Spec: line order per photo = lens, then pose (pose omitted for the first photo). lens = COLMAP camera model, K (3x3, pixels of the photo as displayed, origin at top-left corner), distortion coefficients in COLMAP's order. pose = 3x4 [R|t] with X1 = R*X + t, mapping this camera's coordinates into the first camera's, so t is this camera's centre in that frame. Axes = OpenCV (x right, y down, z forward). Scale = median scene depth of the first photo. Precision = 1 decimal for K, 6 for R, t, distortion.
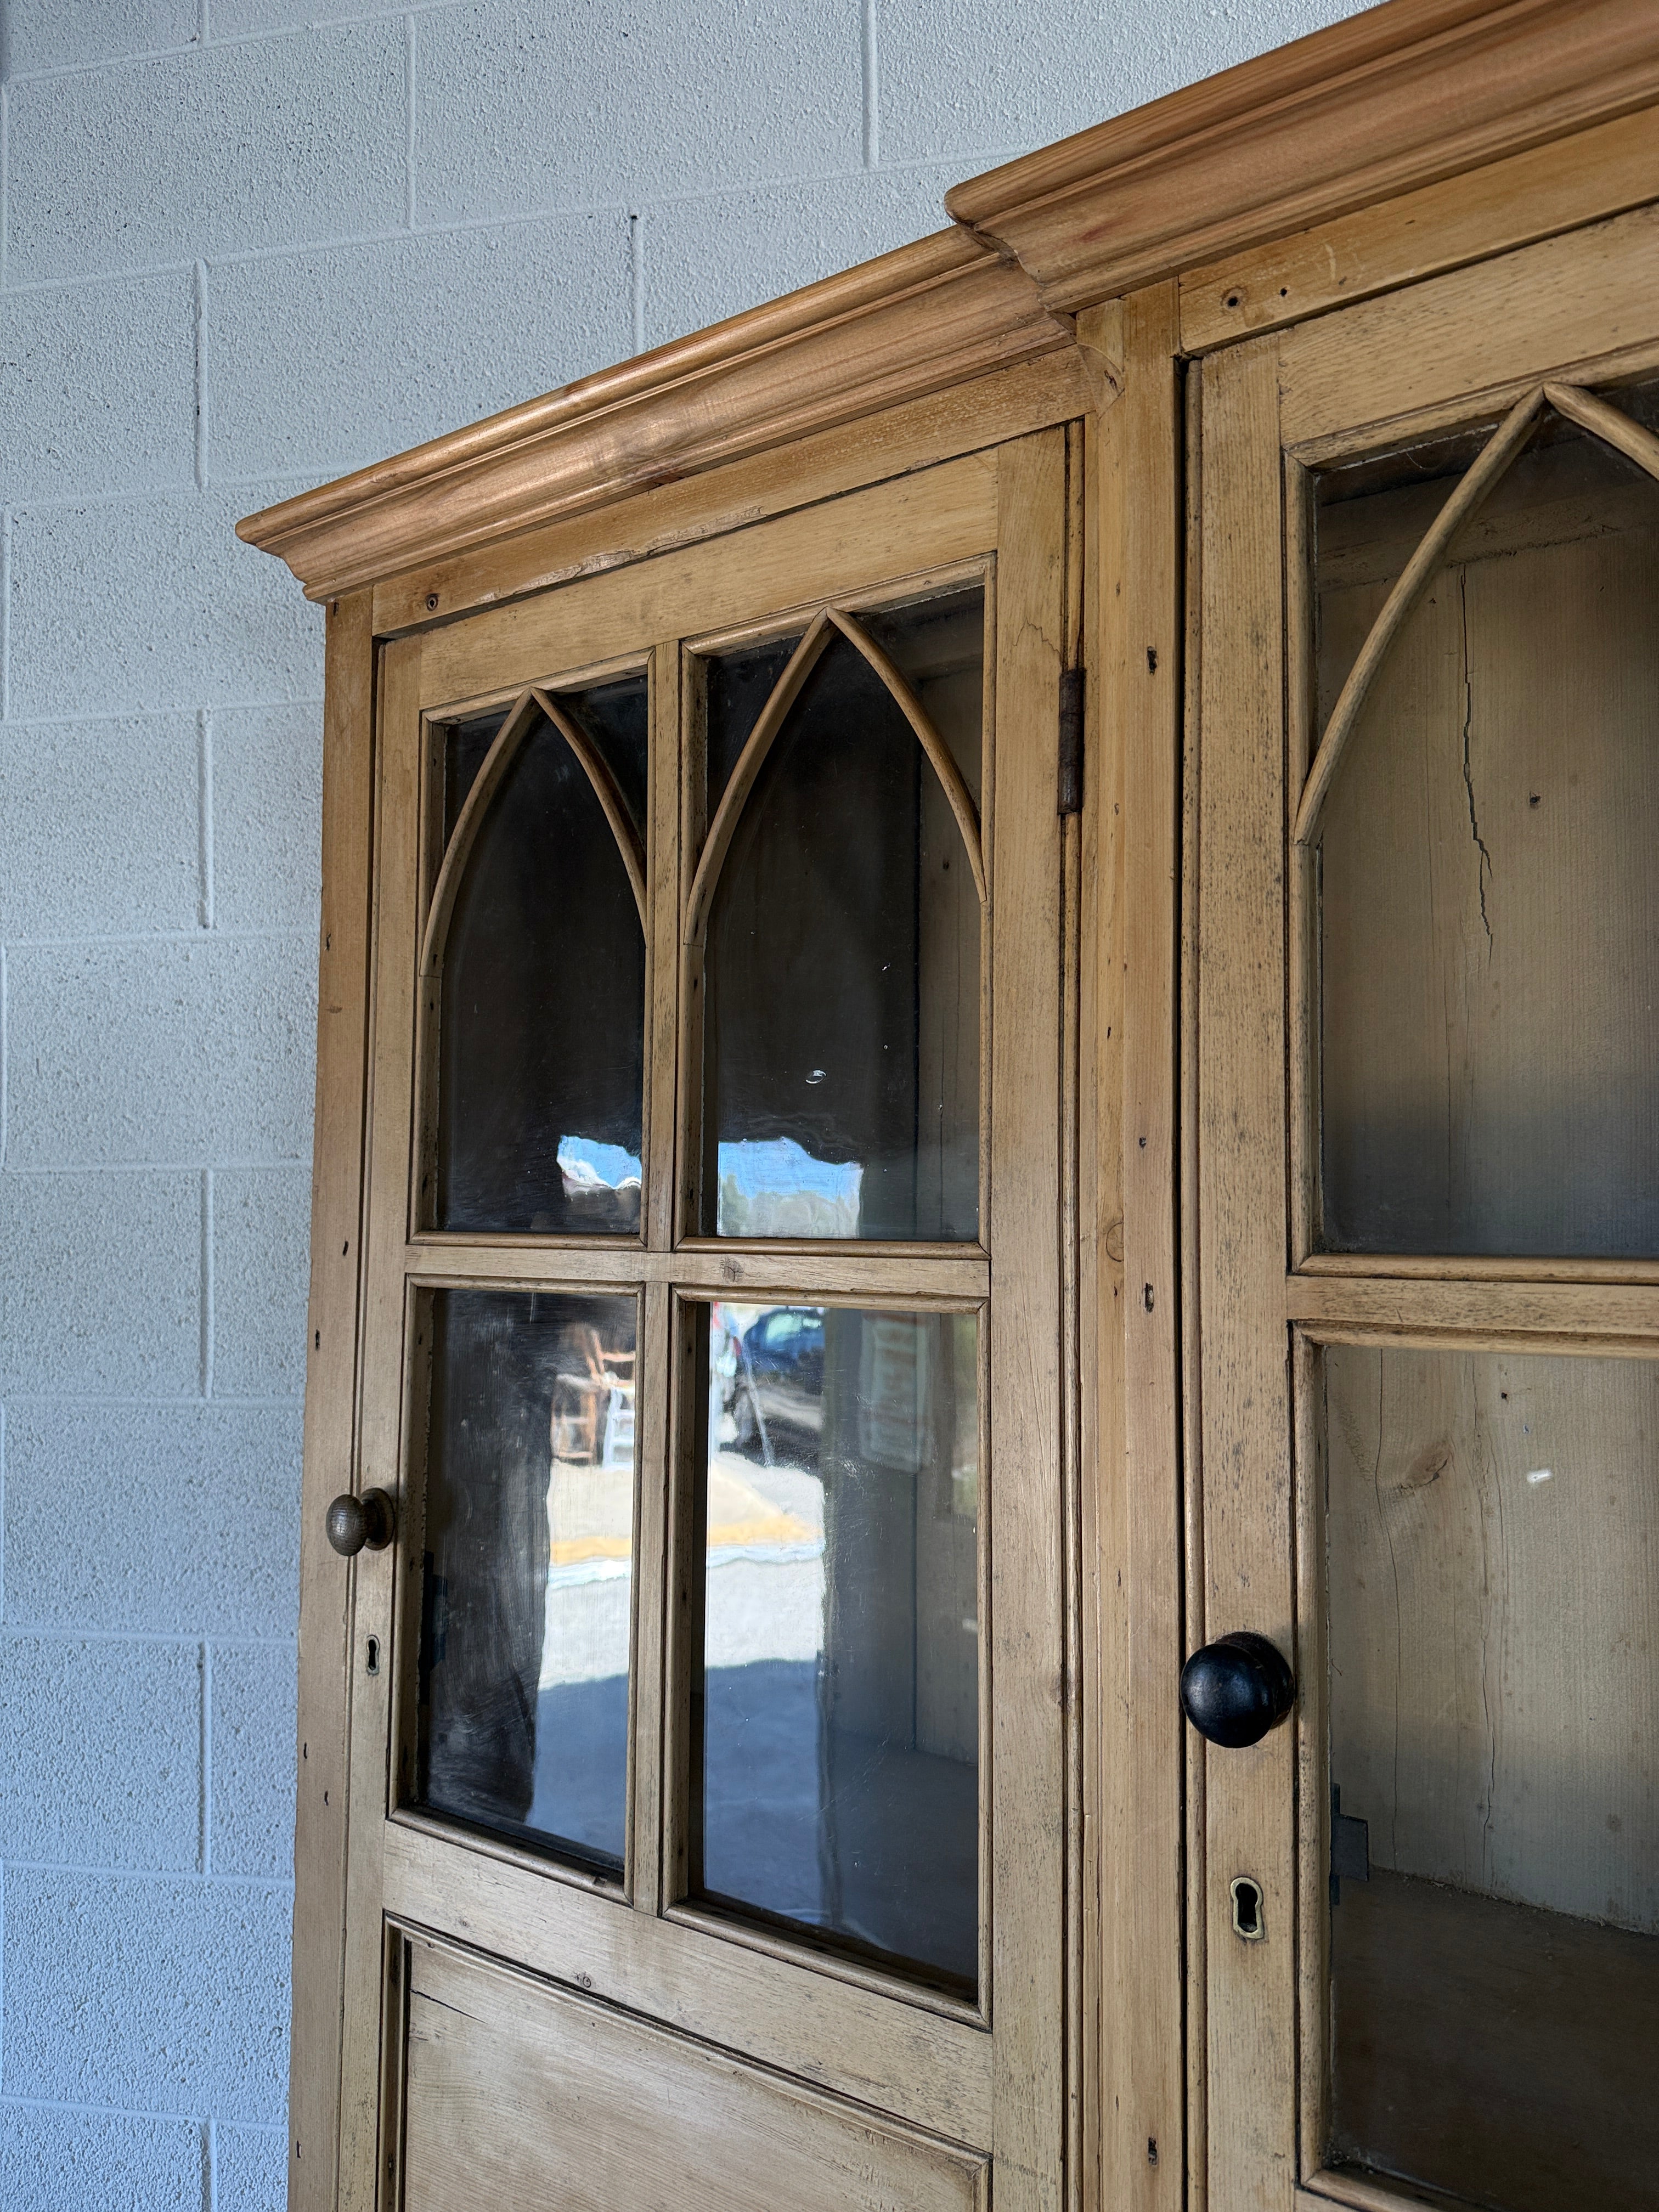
lens RADIAL K [[1577.7, 0, 826.6], [0, 1577.7, 1101.7], [0, 0, 1]] dist [0.013486, -0.021130]
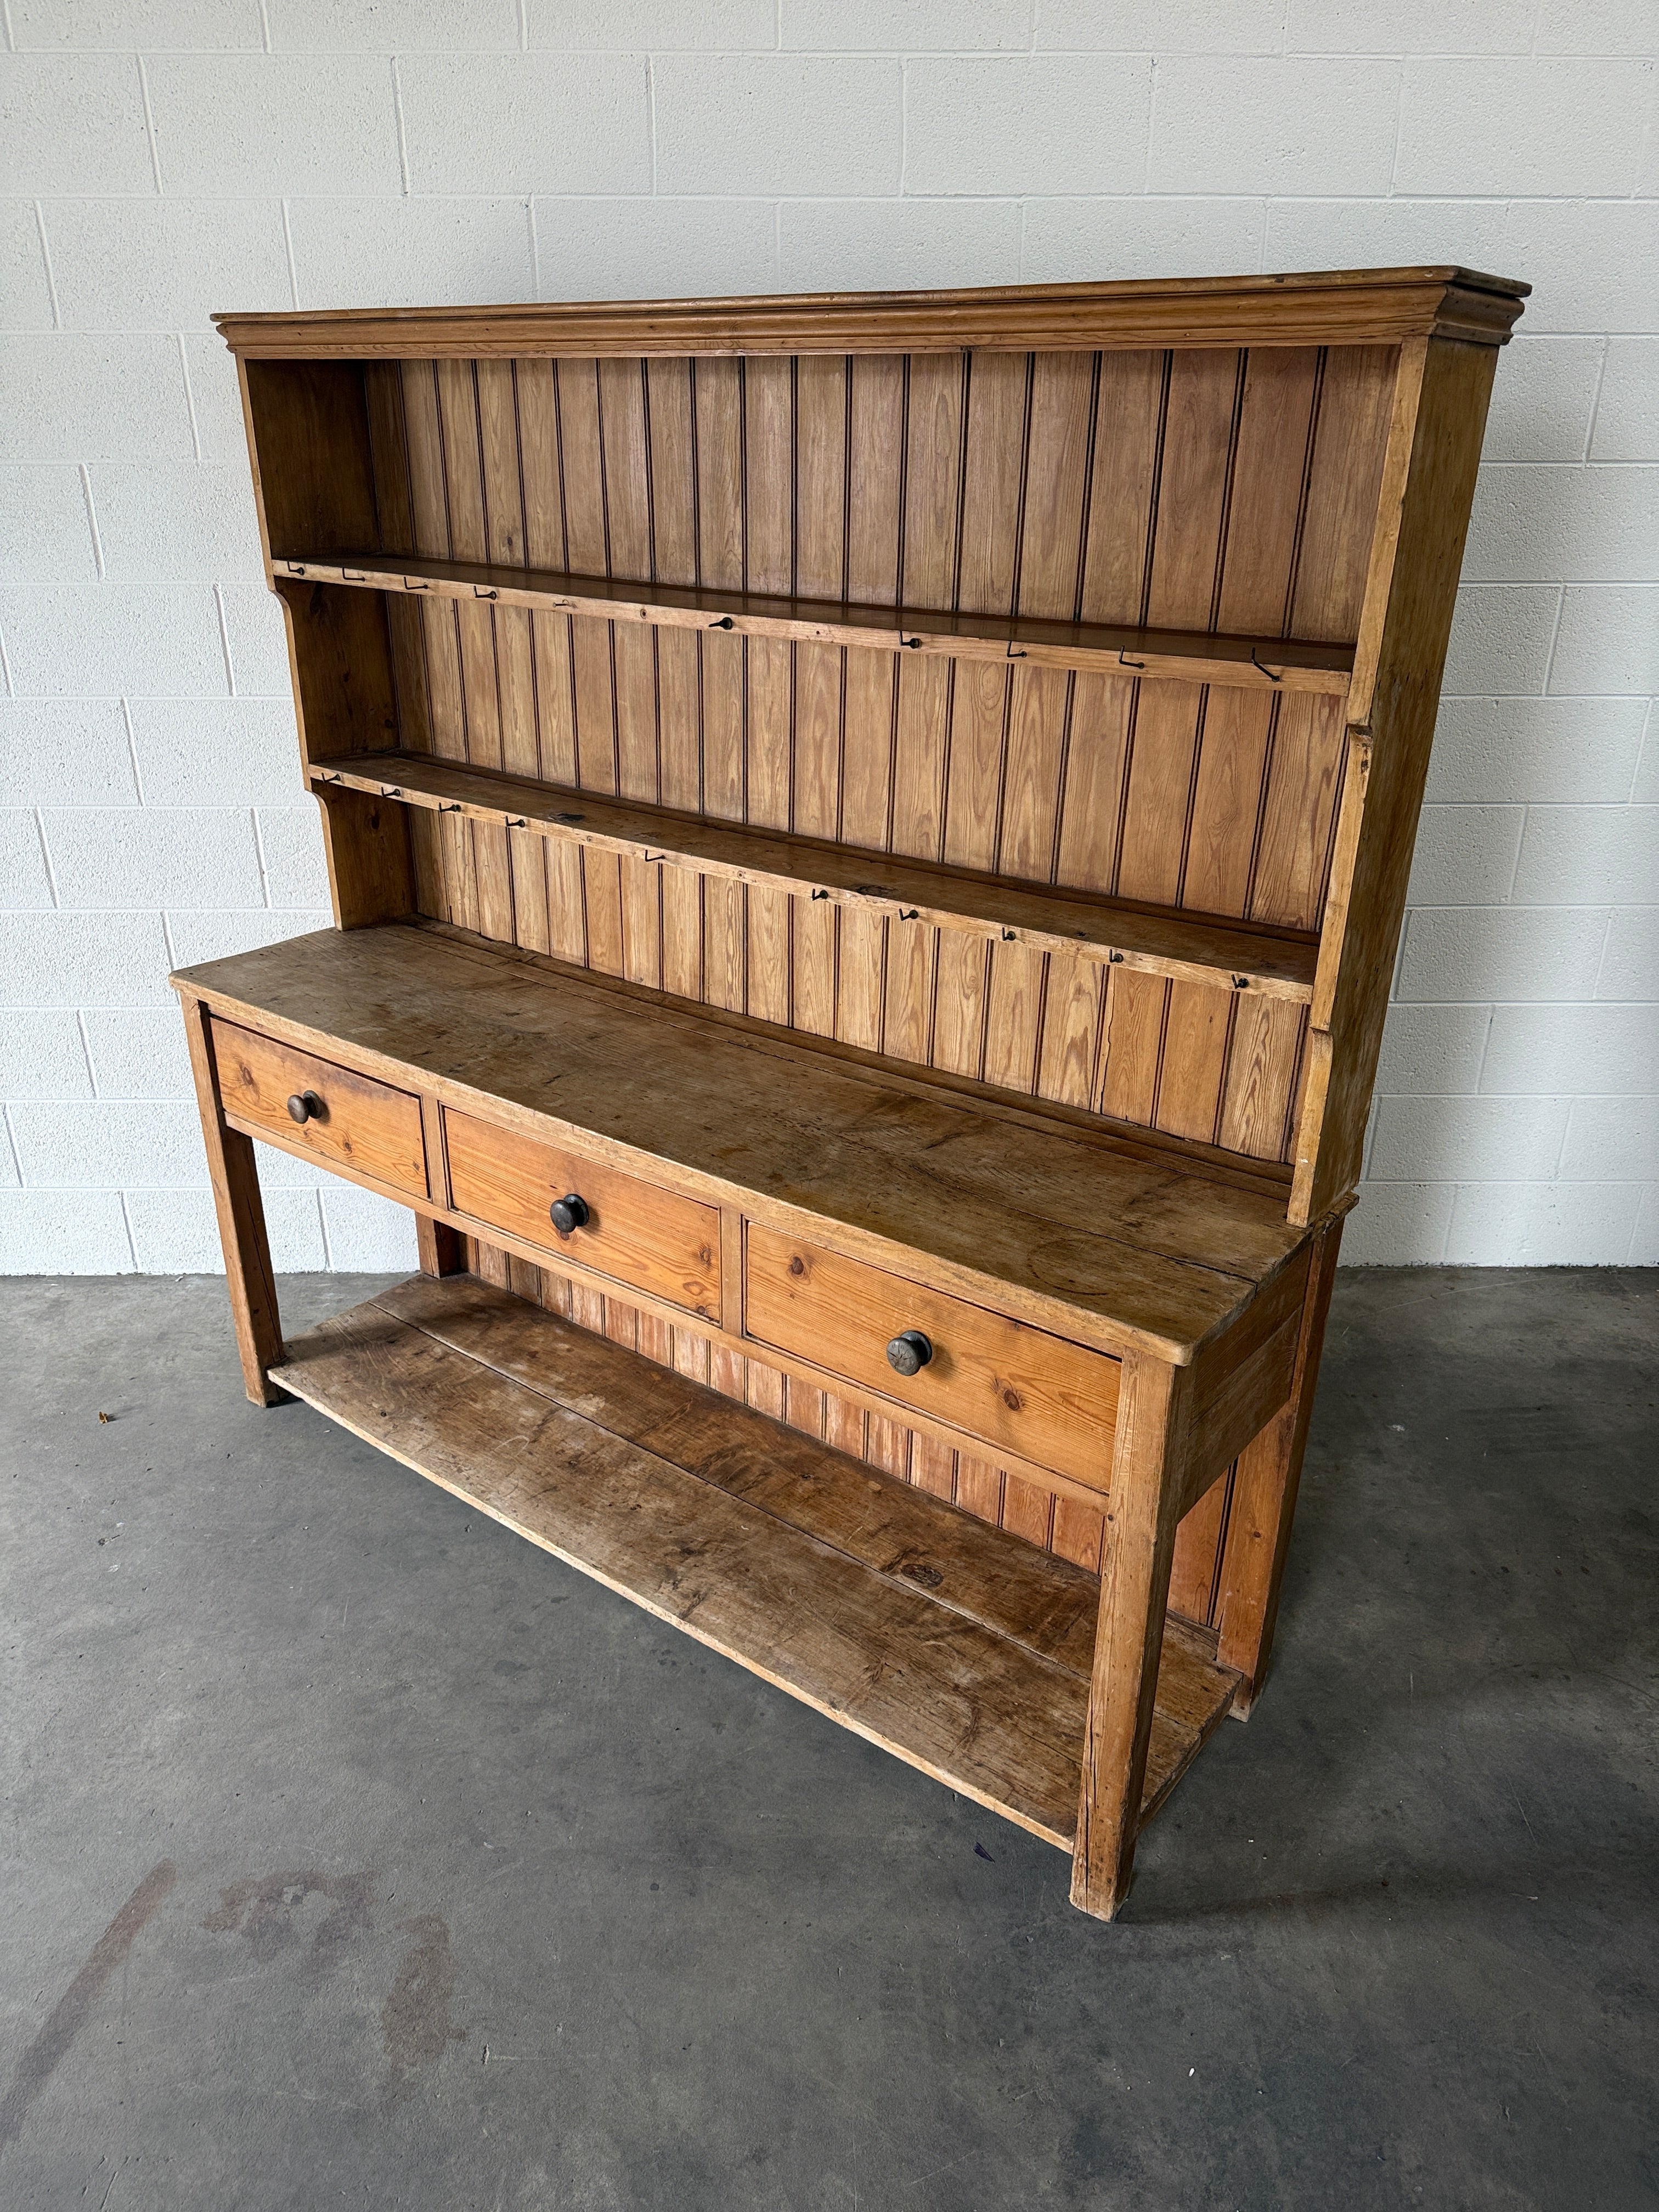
lens RADIAL K [[1577.7, 0, 838.0], [0, 1577.7, 1109.8], [0, 0, 1]] dist [0.013486, -0.021130]
pose [[0.977857, -0.067457, 0.198105, 0.332848], [-0.027256, 0.897511, 0.440150, 0.019912], [-0.207492, -0.435803, 0.875798, -1.870288]]
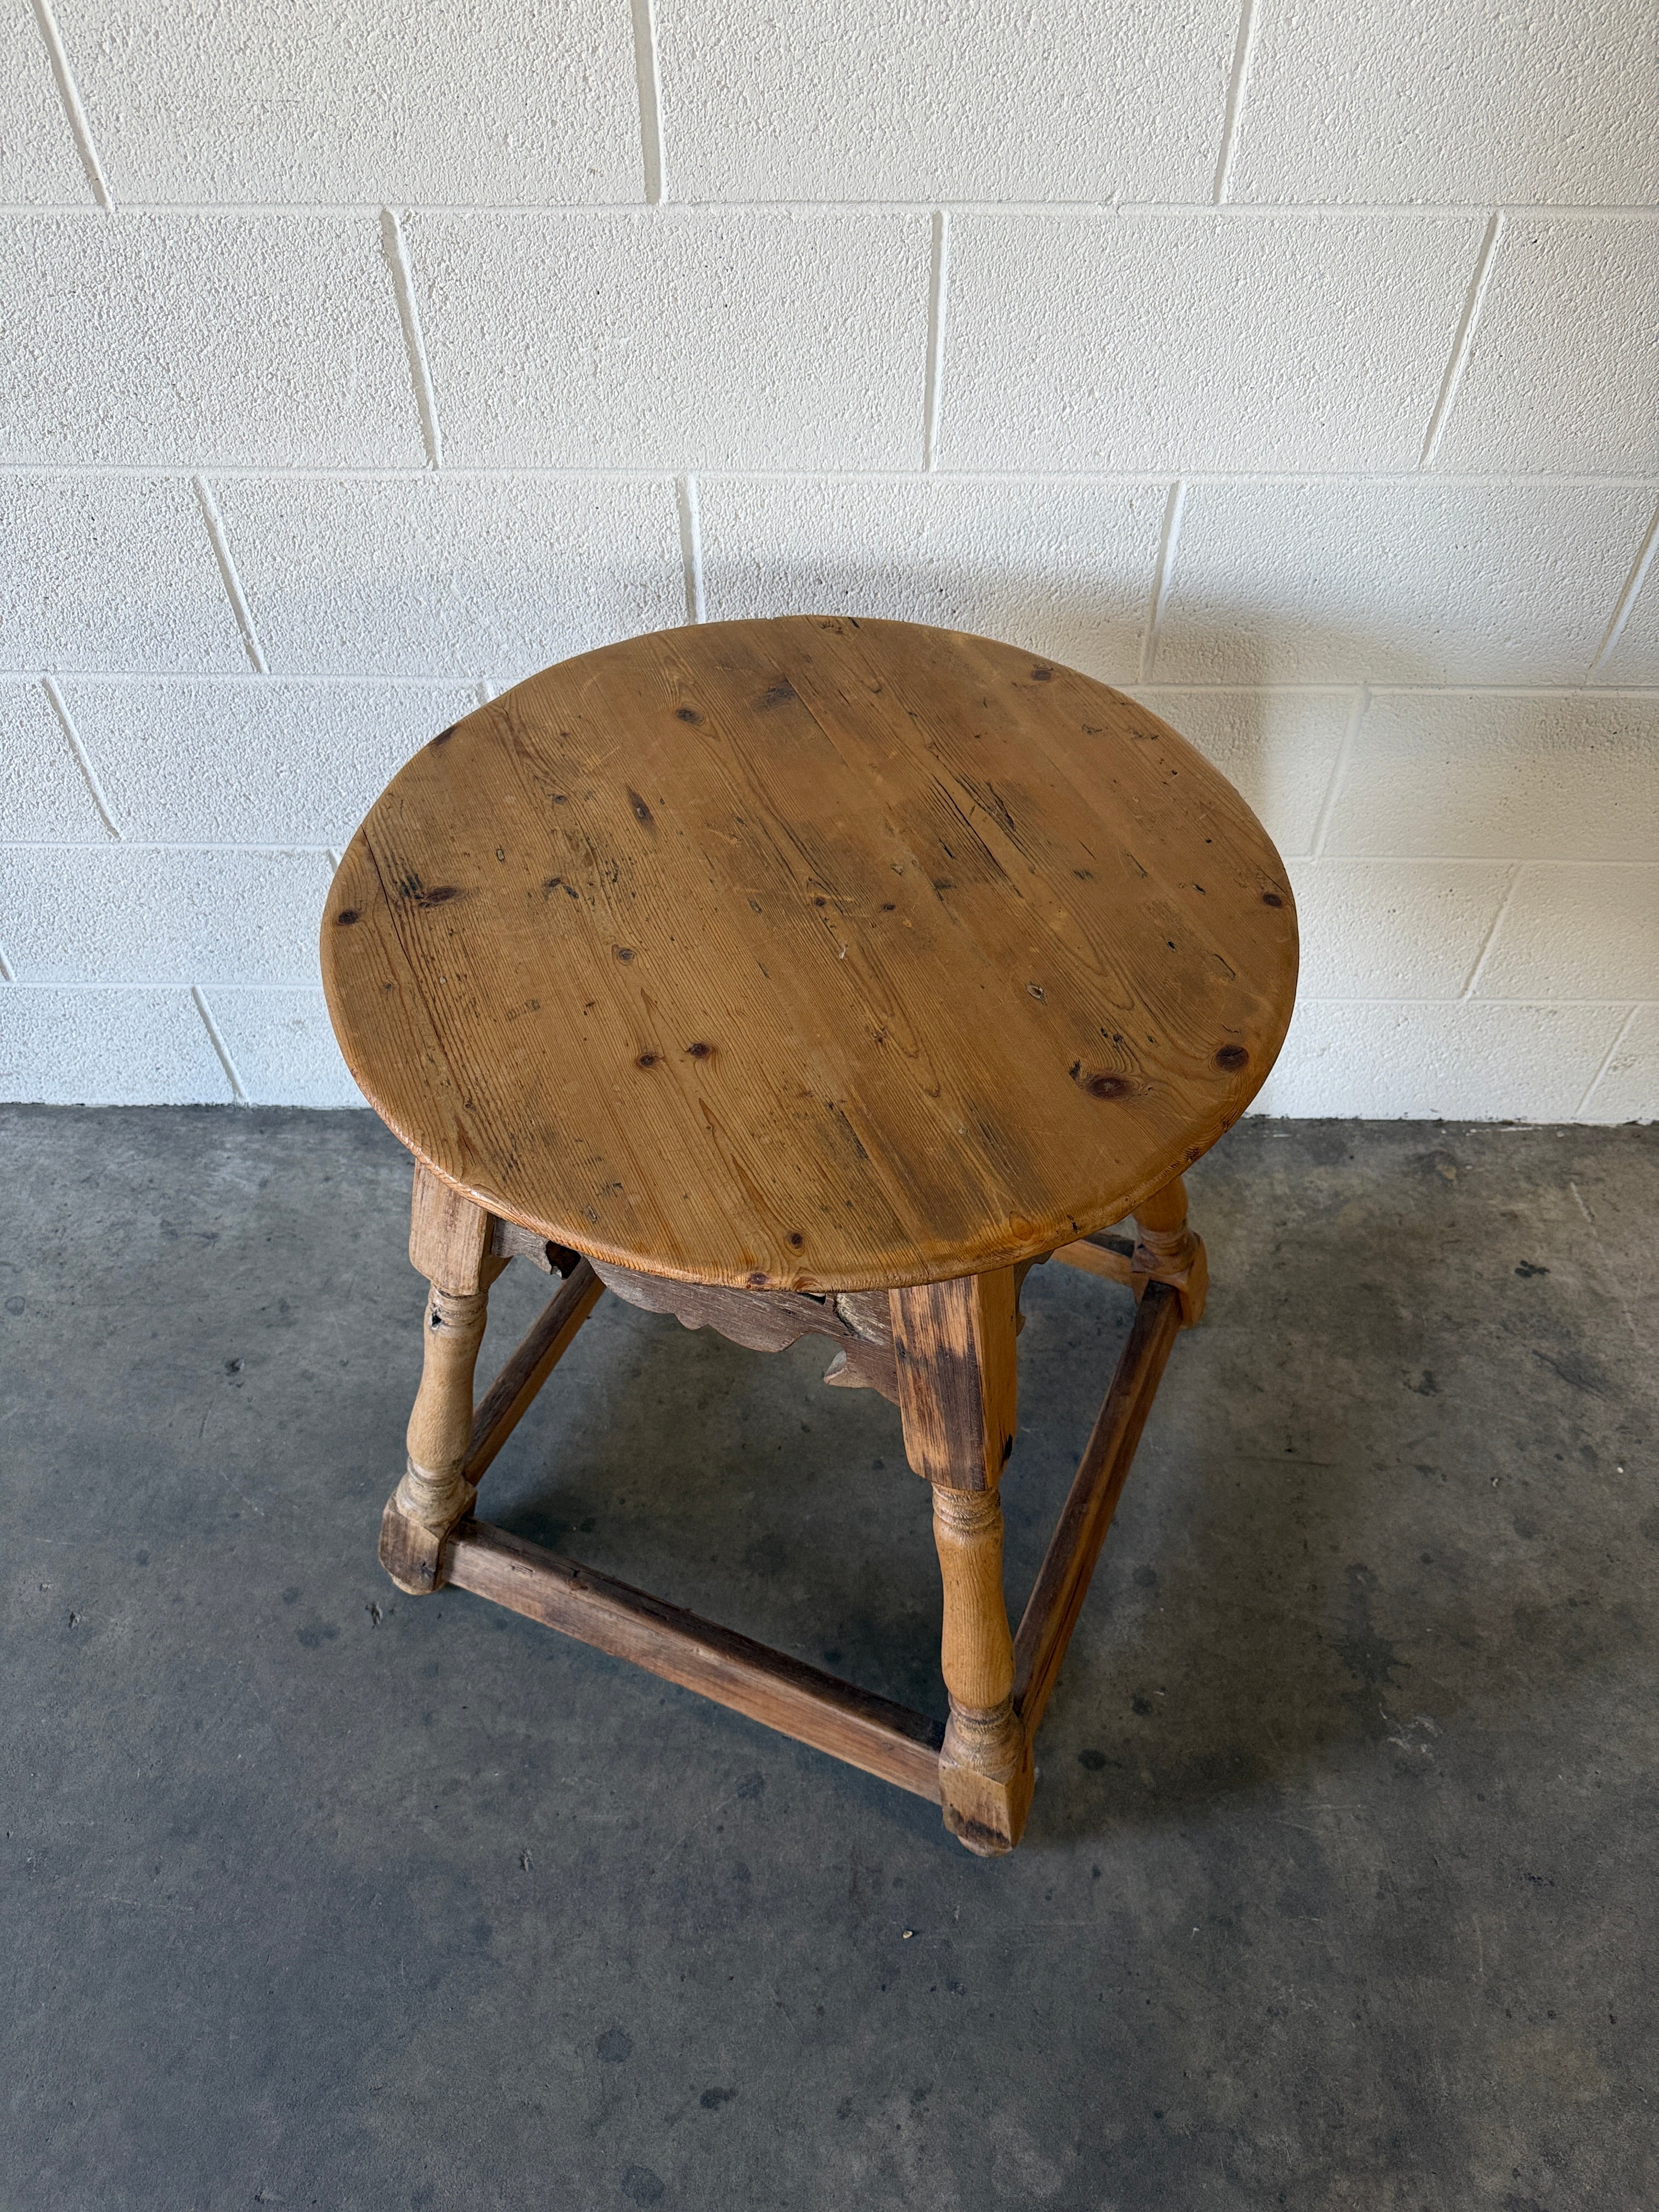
lens RADIAL K [[1577.7, 0, 829.9], [0, 1577.7, 1115.1], [0, 0, 1]] dist [0.013486, -0.021130]
pose [[0.984569, -0.123234, 0.124245, 0.372968], [-0.021409, 0.619828, 0.784446, 0.348511], [-0.173681, -0.775001, 0.607625, -0.093169]]
